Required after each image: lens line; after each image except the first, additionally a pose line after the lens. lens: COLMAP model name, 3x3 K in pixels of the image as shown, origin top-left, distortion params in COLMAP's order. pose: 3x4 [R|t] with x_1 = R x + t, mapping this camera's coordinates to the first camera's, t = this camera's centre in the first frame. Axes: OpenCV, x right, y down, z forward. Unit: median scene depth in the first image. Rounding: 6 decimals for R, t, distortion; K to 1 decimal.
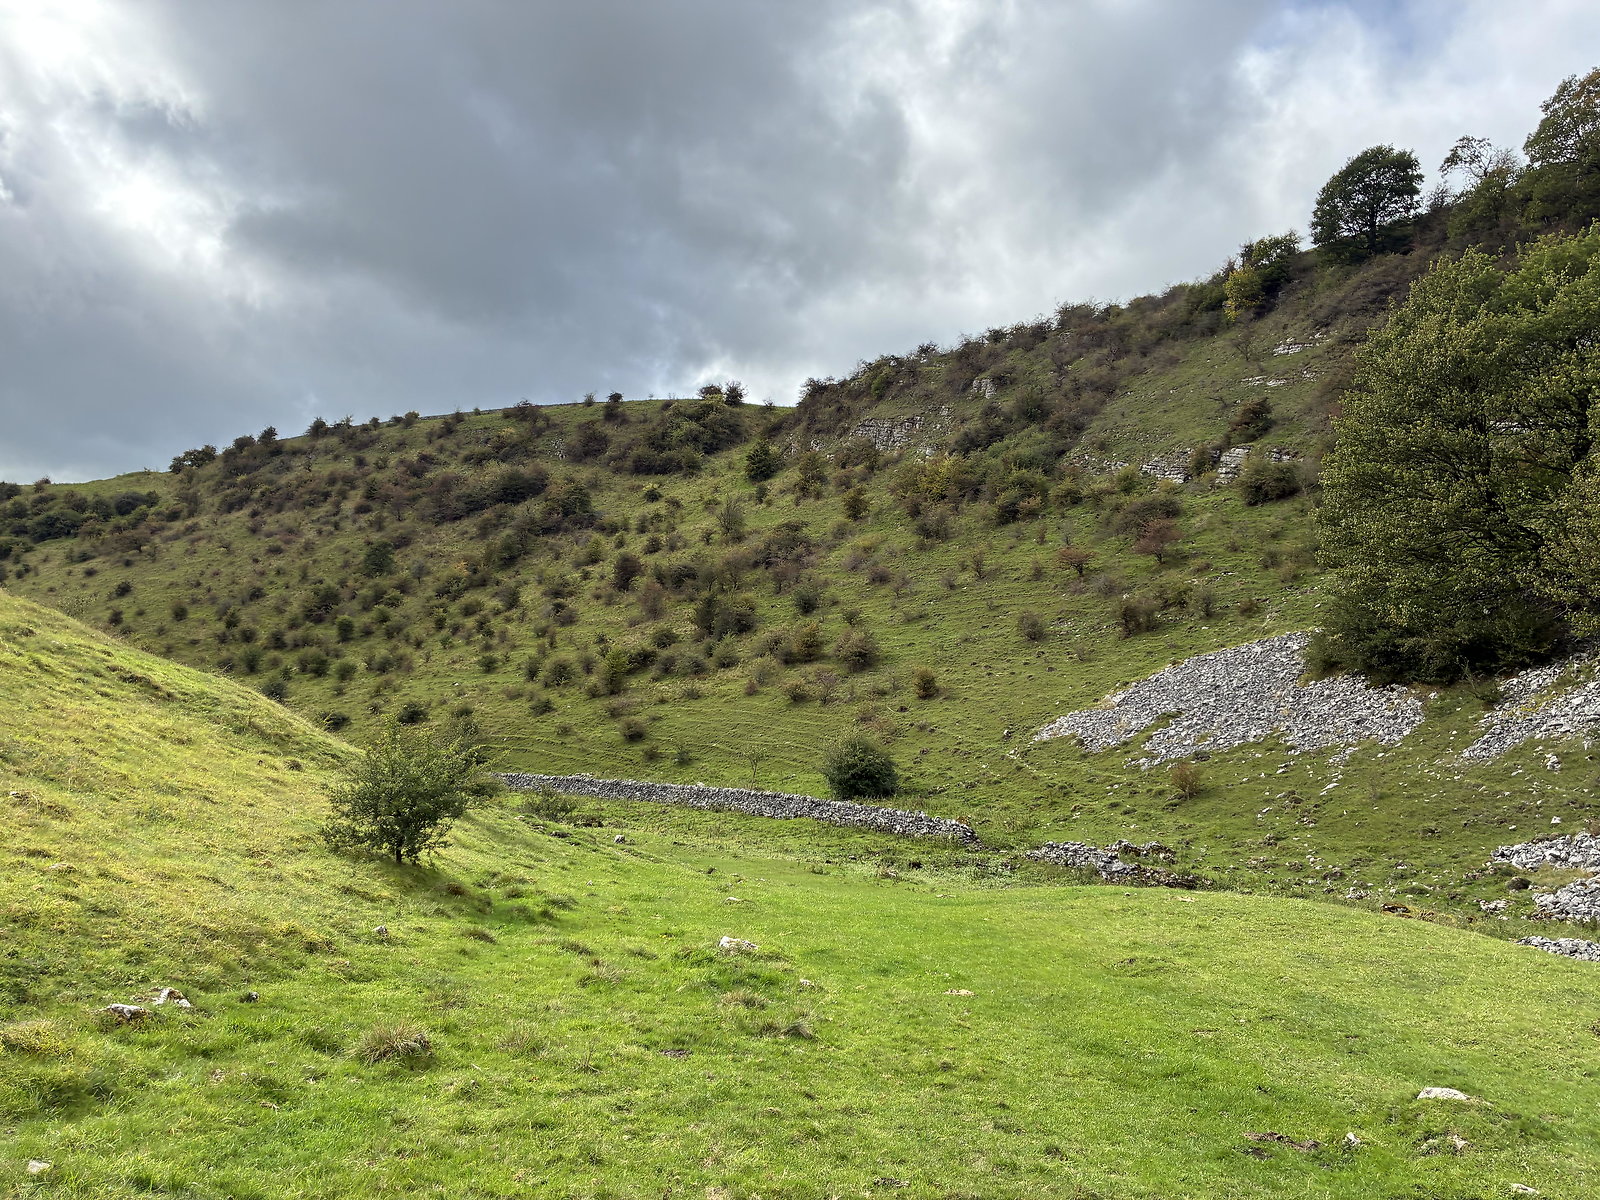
lens RADIAL K [[1207.1, 0, 776.1], [0, 1207.1, 568.6], [0, 0, 1]] dist [0.060853, -0.056666]
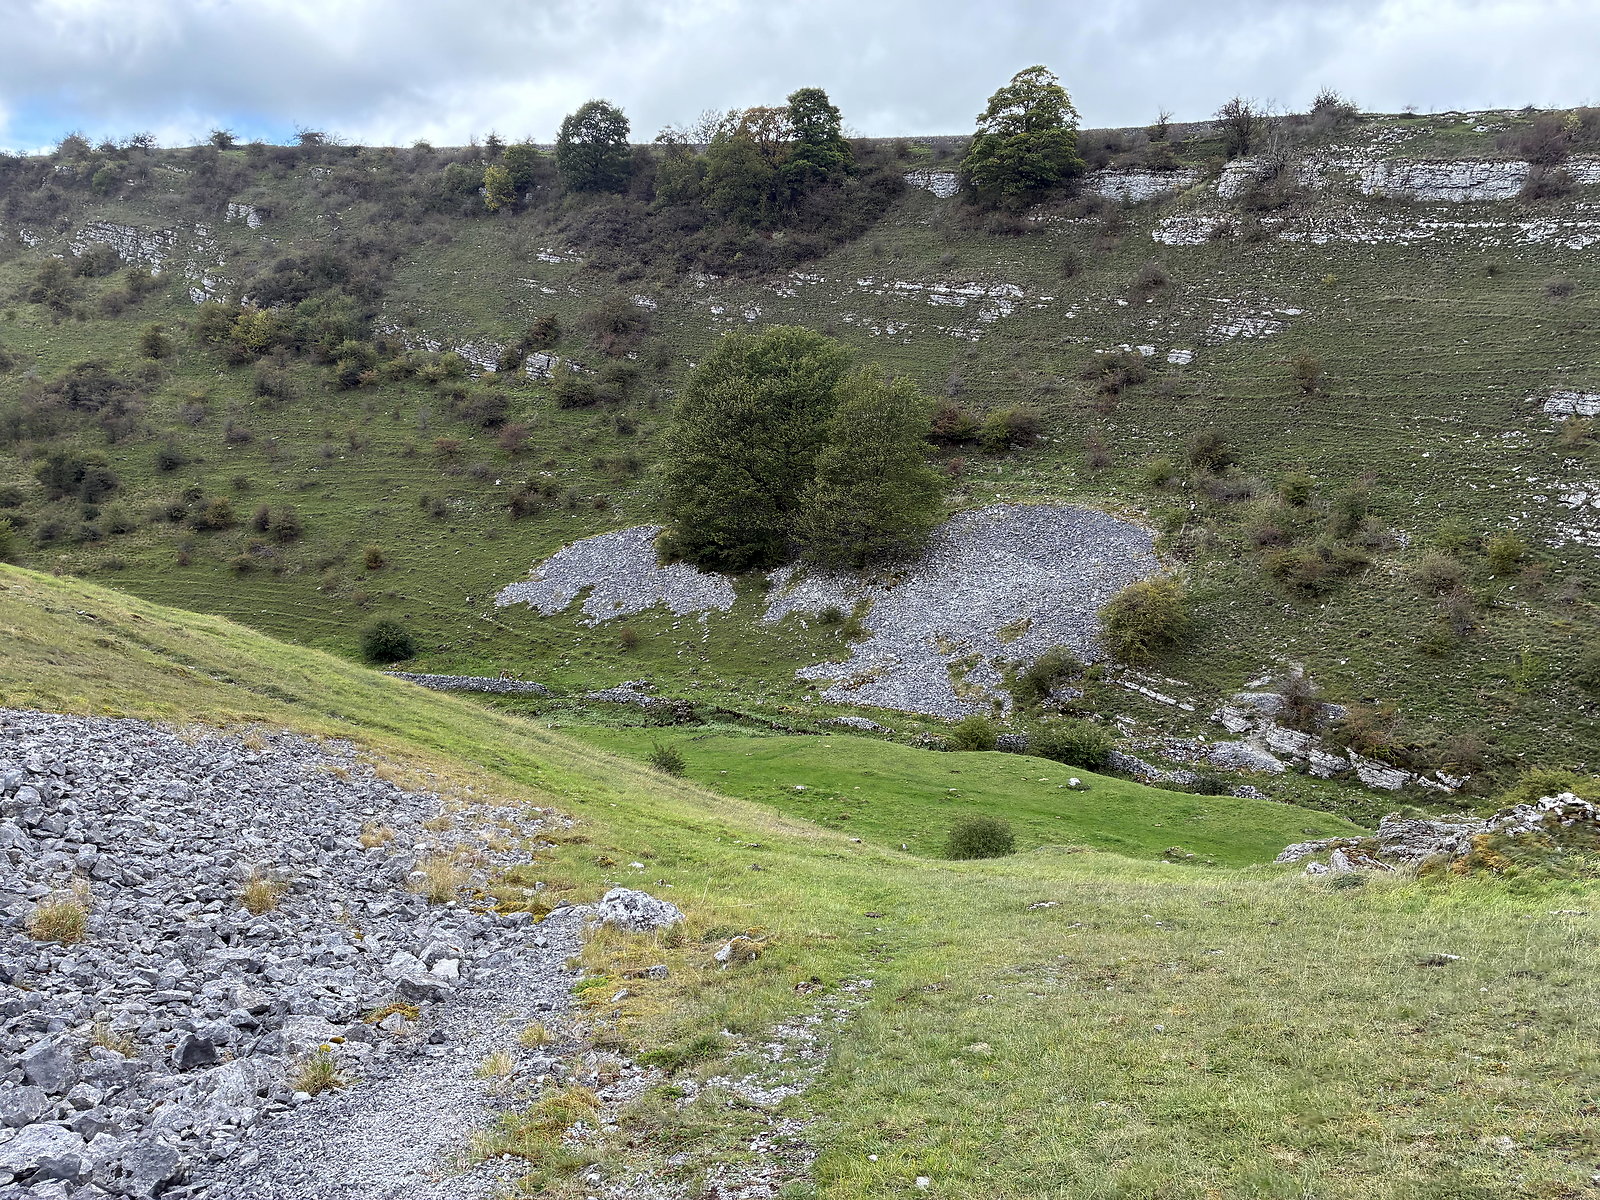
lens RADIAL K [[1207.1, 0, 793.1], [0, 1207.1, 576.5], [0, 0, 1]] dist [0.060853, -0.056666]
pose [[0.741192, -0.101923, 0.663511, -0.267119], [-0.059963, 0.974403, 0.216662, -0.127770], [-0.668610, -0.200374, 0.716108, -0.180711]]
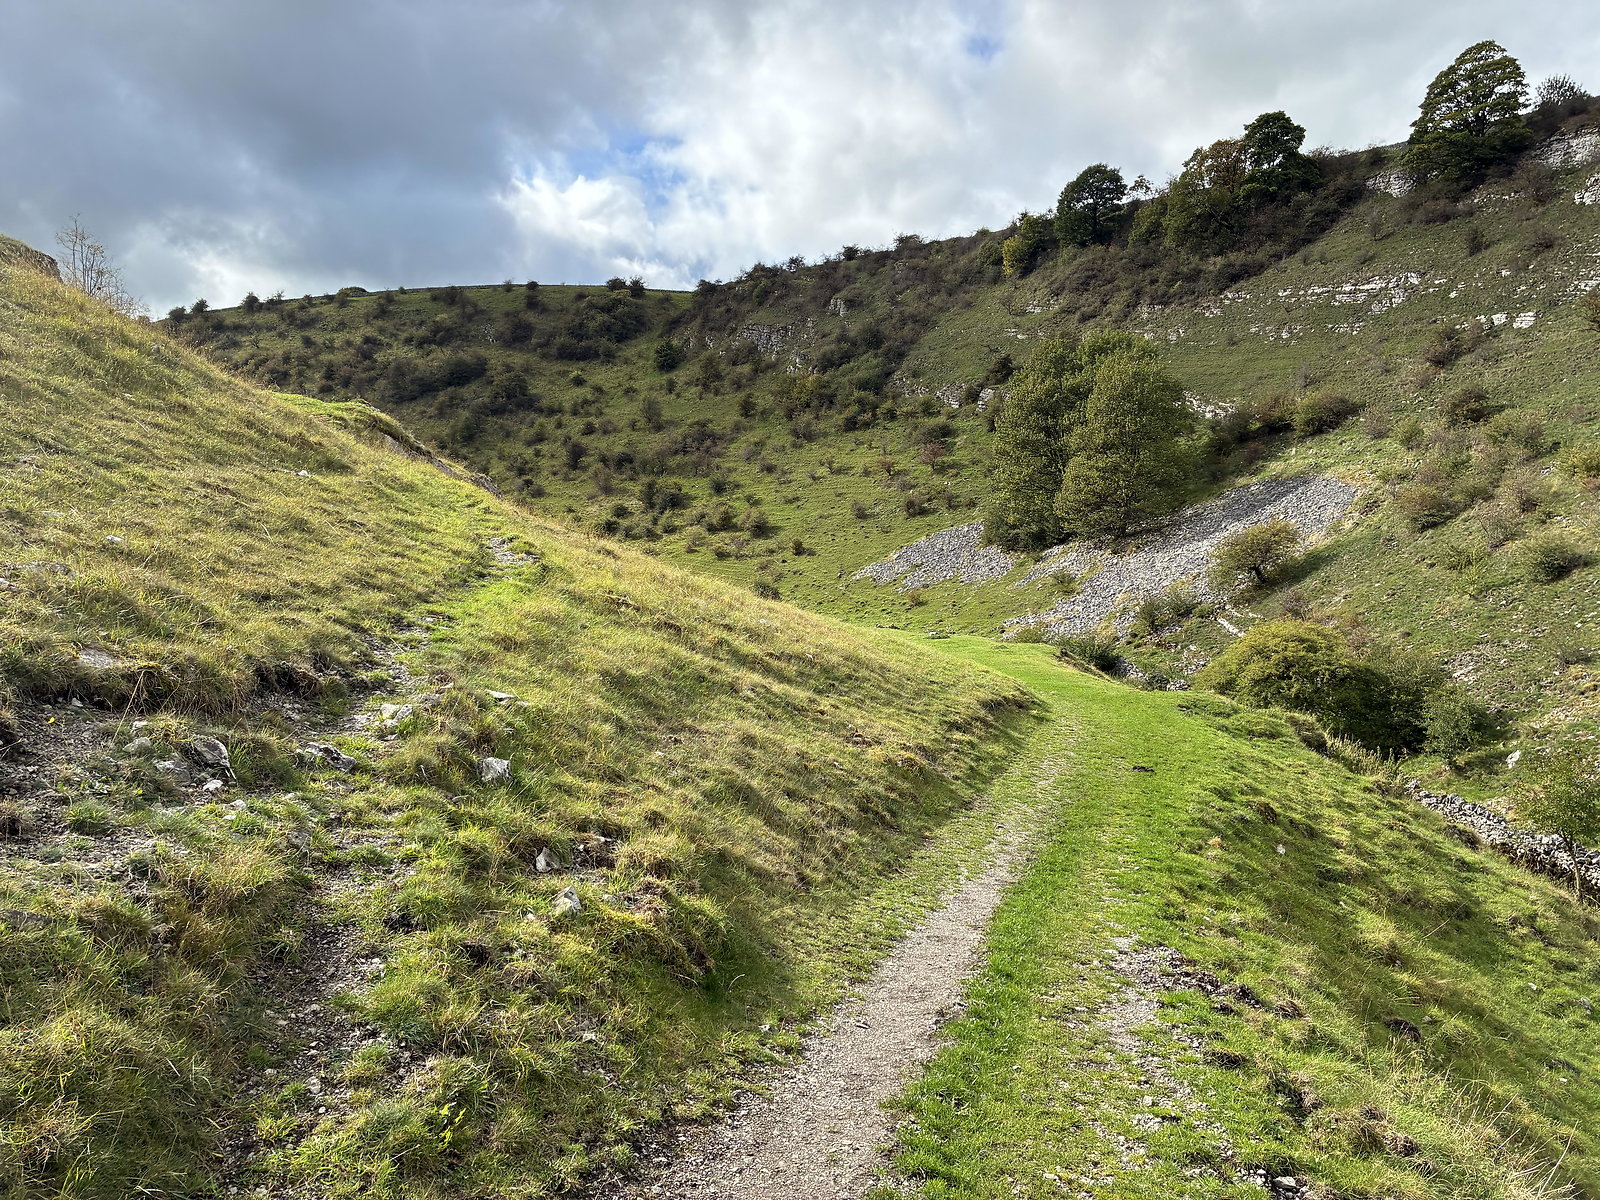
lens RADIAL K [[1207.1, 0, 801.8], [0, 1207.1, 575.8], [0, 0, 1]] dist [0.060853, -0.056666]
pose [[0.991988, -0.028587, 0.123055, -0.050797], [0.009501, 0.988185, 0.152969, -0.077087], [-0.125974, -0.150574, 0.980540, -0.424917]]
